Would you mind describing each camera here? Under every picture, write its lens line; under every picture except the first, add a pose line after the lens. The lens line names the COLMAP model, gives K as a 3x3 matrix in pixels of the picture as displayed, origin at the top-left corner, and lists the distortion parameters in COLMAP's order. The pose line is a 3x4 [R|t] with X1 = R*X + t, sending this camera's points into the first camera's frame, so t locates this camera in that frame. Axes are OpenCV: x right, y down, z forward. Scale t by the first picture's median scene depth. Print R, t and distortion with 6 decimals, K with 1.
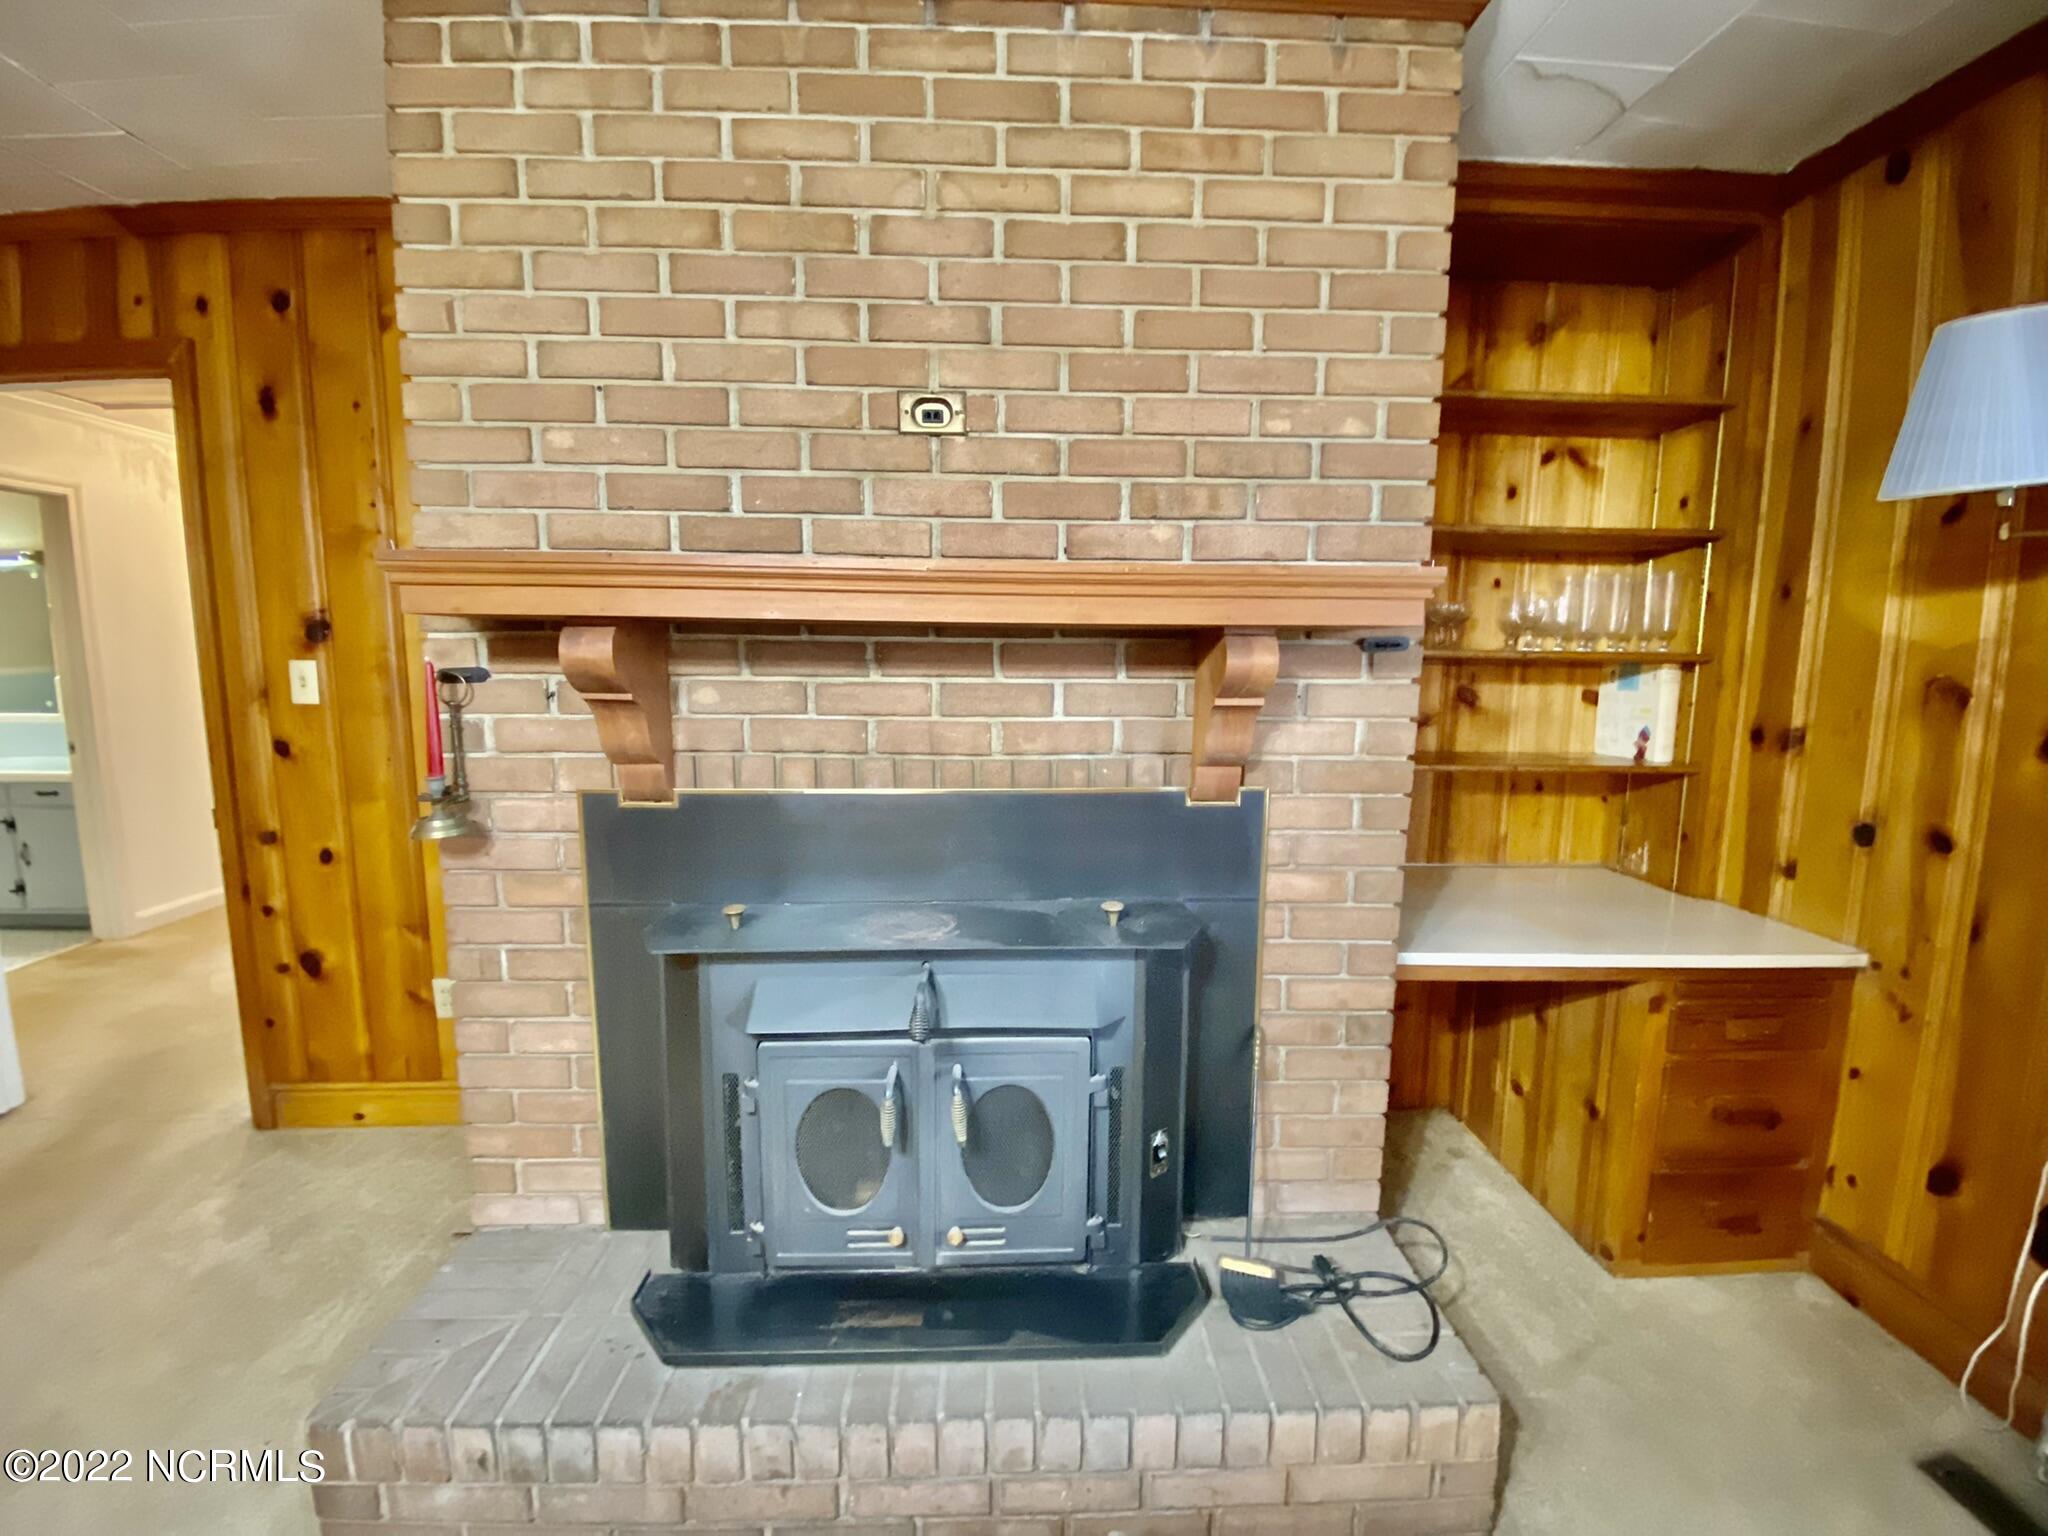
lens RADIAL K [[827.1, 0, 1024.0], [0, 827.1, 768.0], [0, 0, 1]] dist [0.029246, -0.027942]
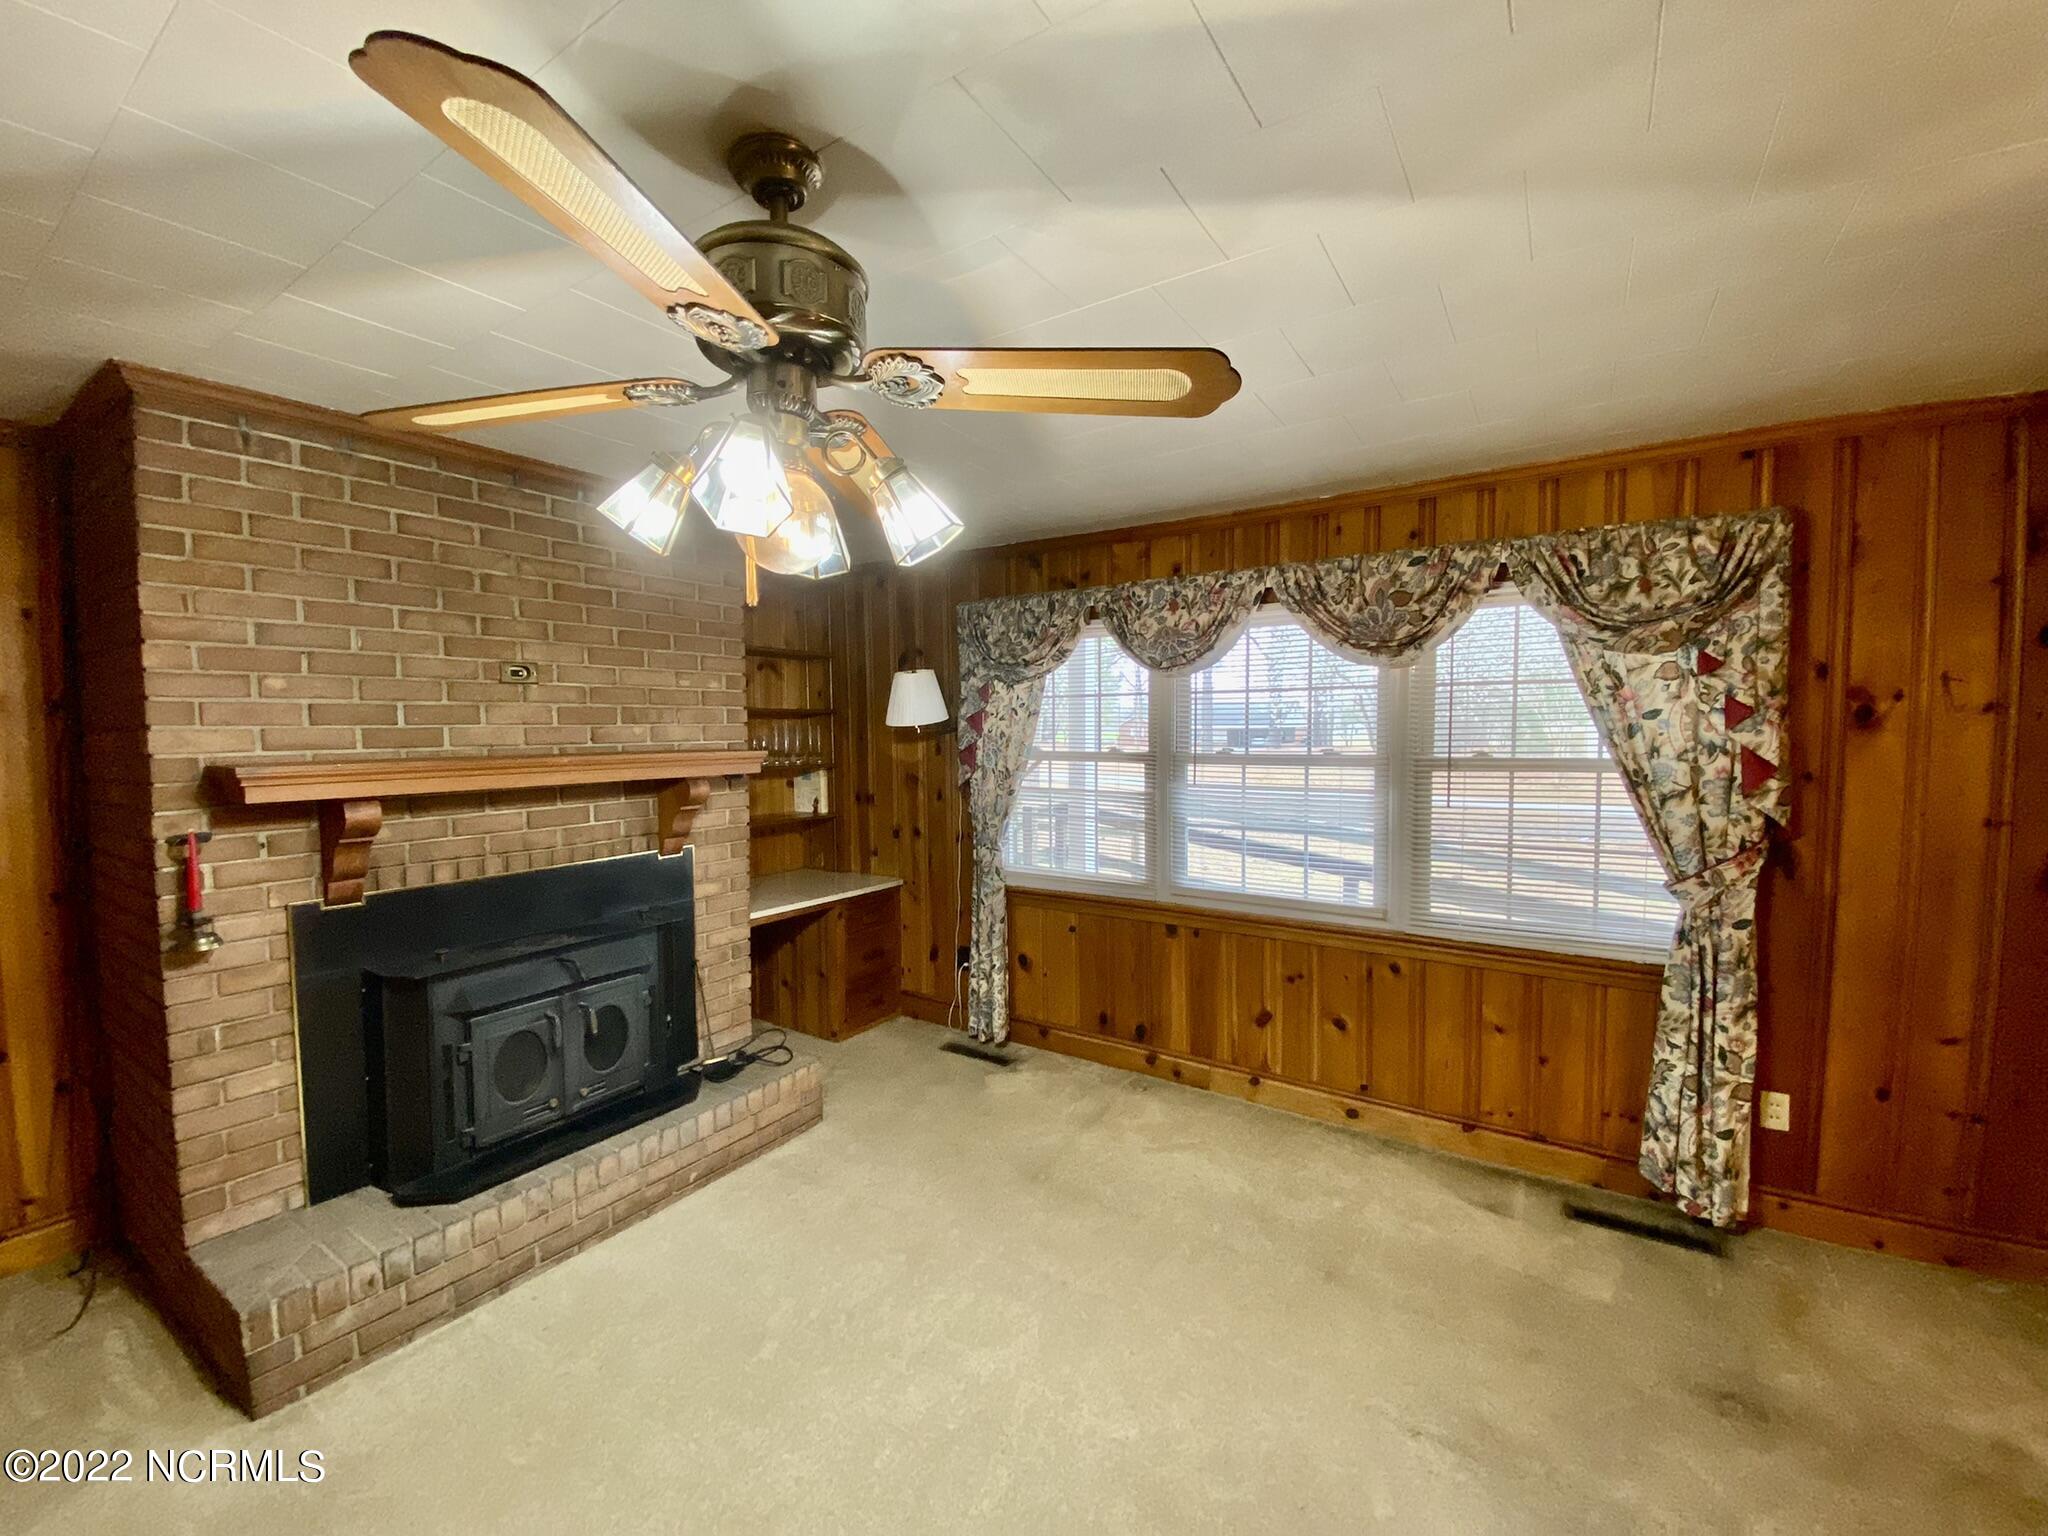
lens RADIAL K [[827.1, 0, 1024.0], [0, 827.1, 768.0], [0, 0, 1]] dist [0.029246, -0.027942]
pose [[0.586484, -0.056261, 0.808004, -0.954042], [0.118368, 0.992828, -0.016787, -0.037169], [-0.801265, 0.105487, 0.588937, -0.998519]]
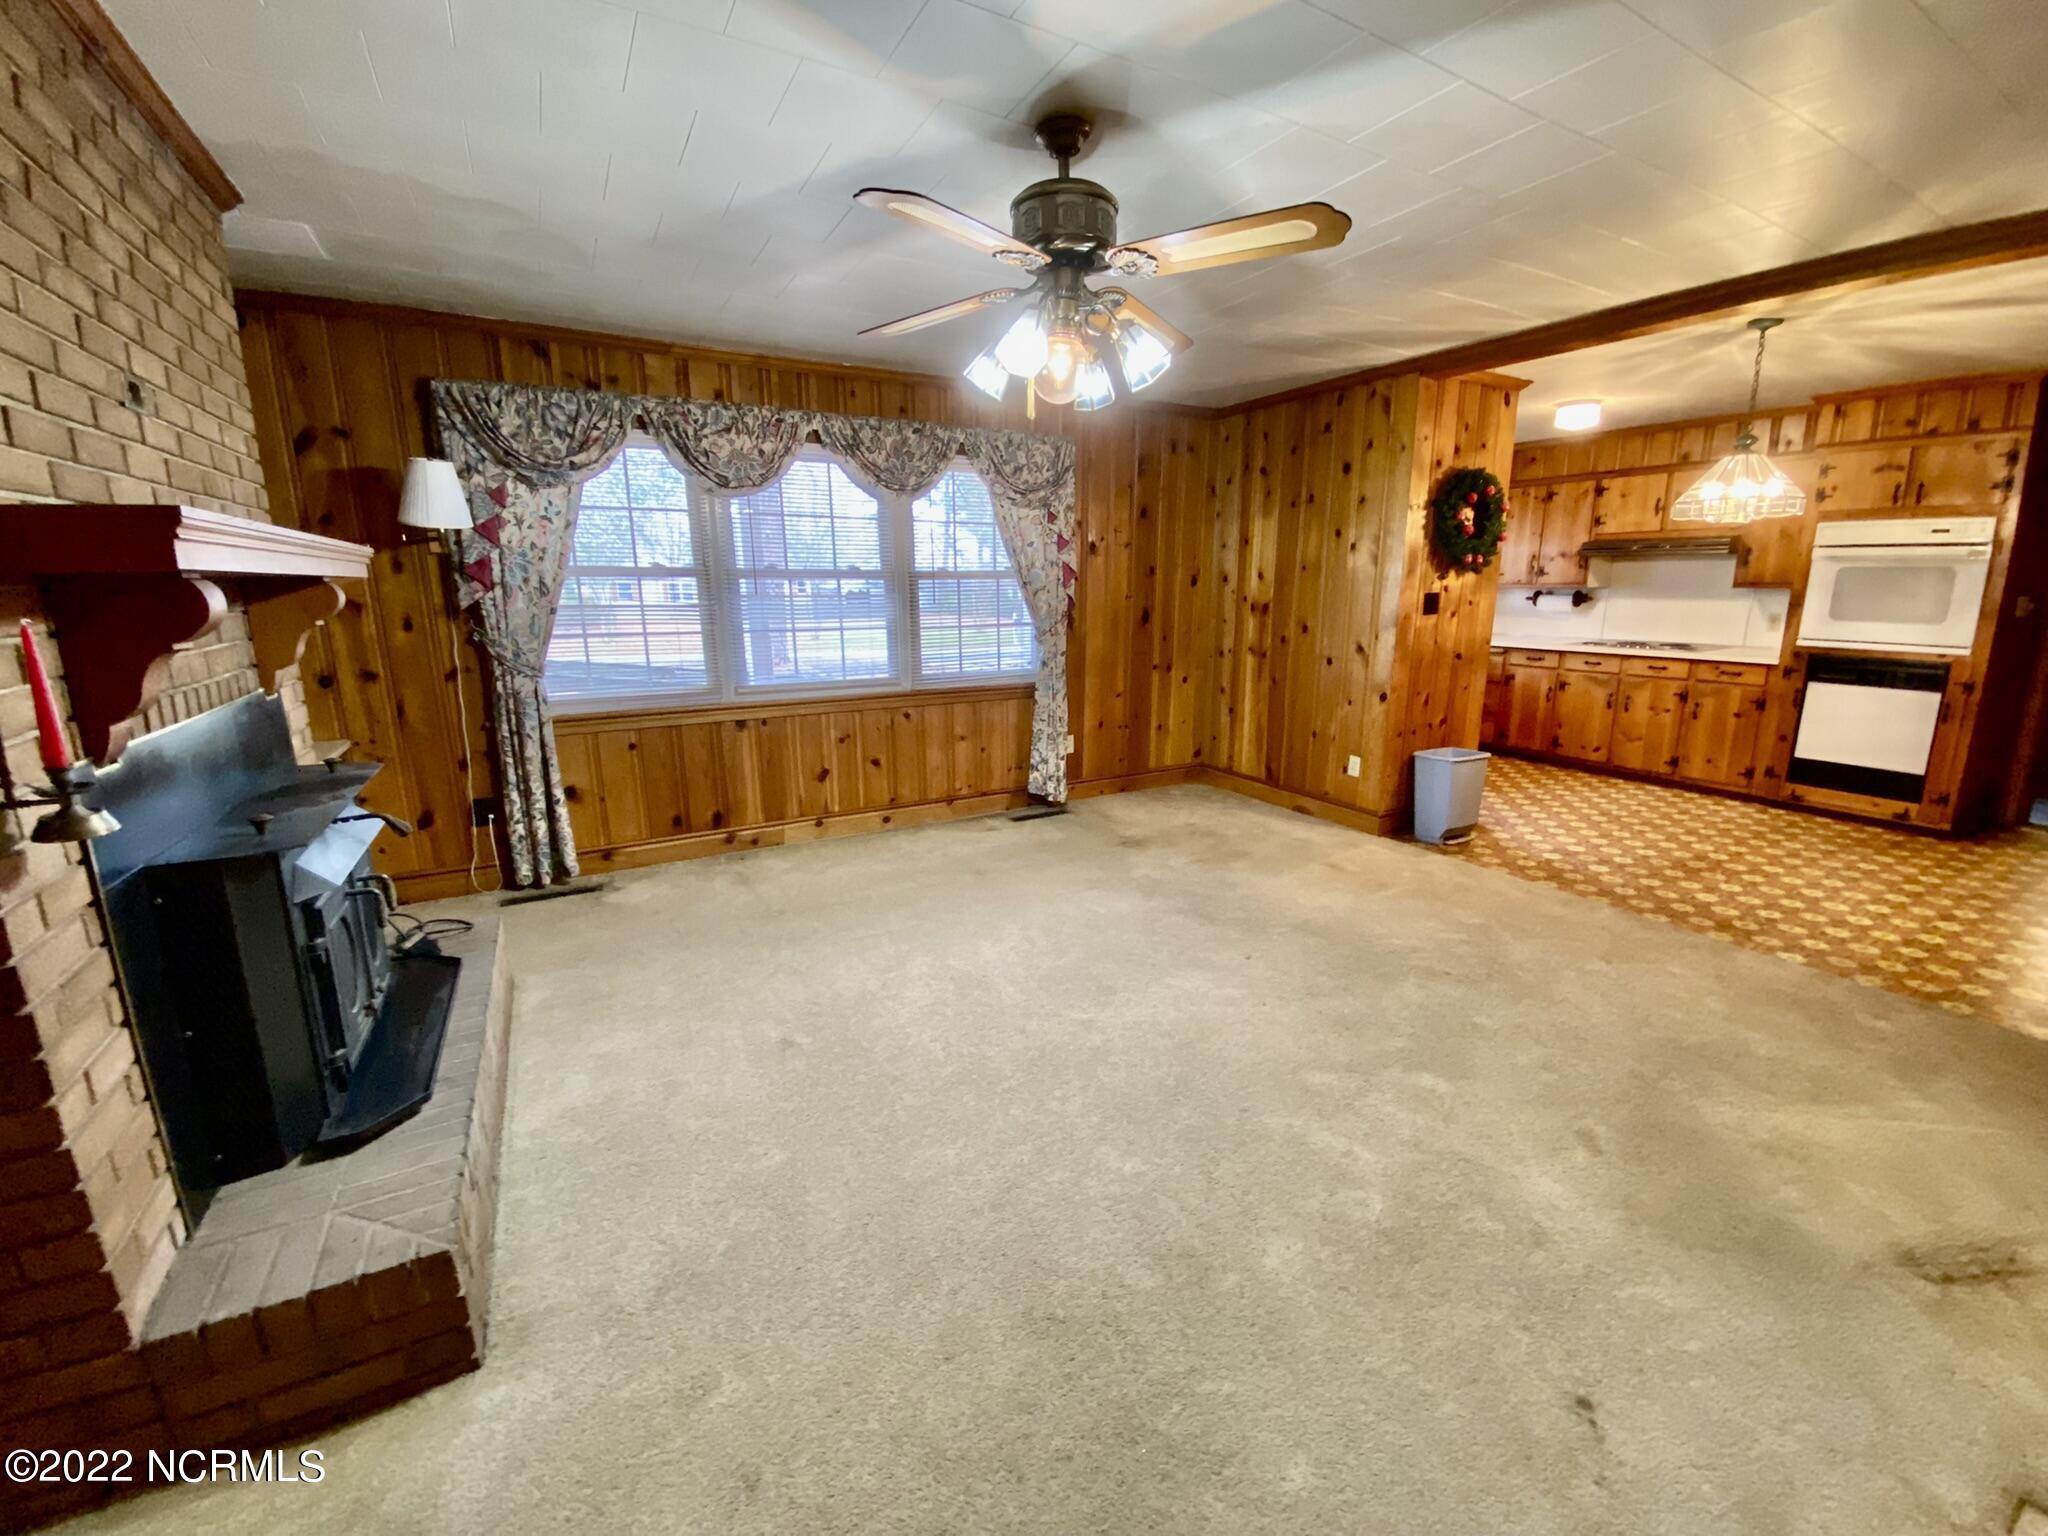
lens RADIAL K [[822.2, 0, 1023.0], [0, 822.2, 776.7], [0, 0, 1]] dist [0.031347, -0.026979]
pose [[-0.450132, -0.206609, 0.868731, -1.708627], [0.117364, 0.950737, 0.286925, -0.083055], [-0.885216, 0.231112, -0.403709, 0.479426]]
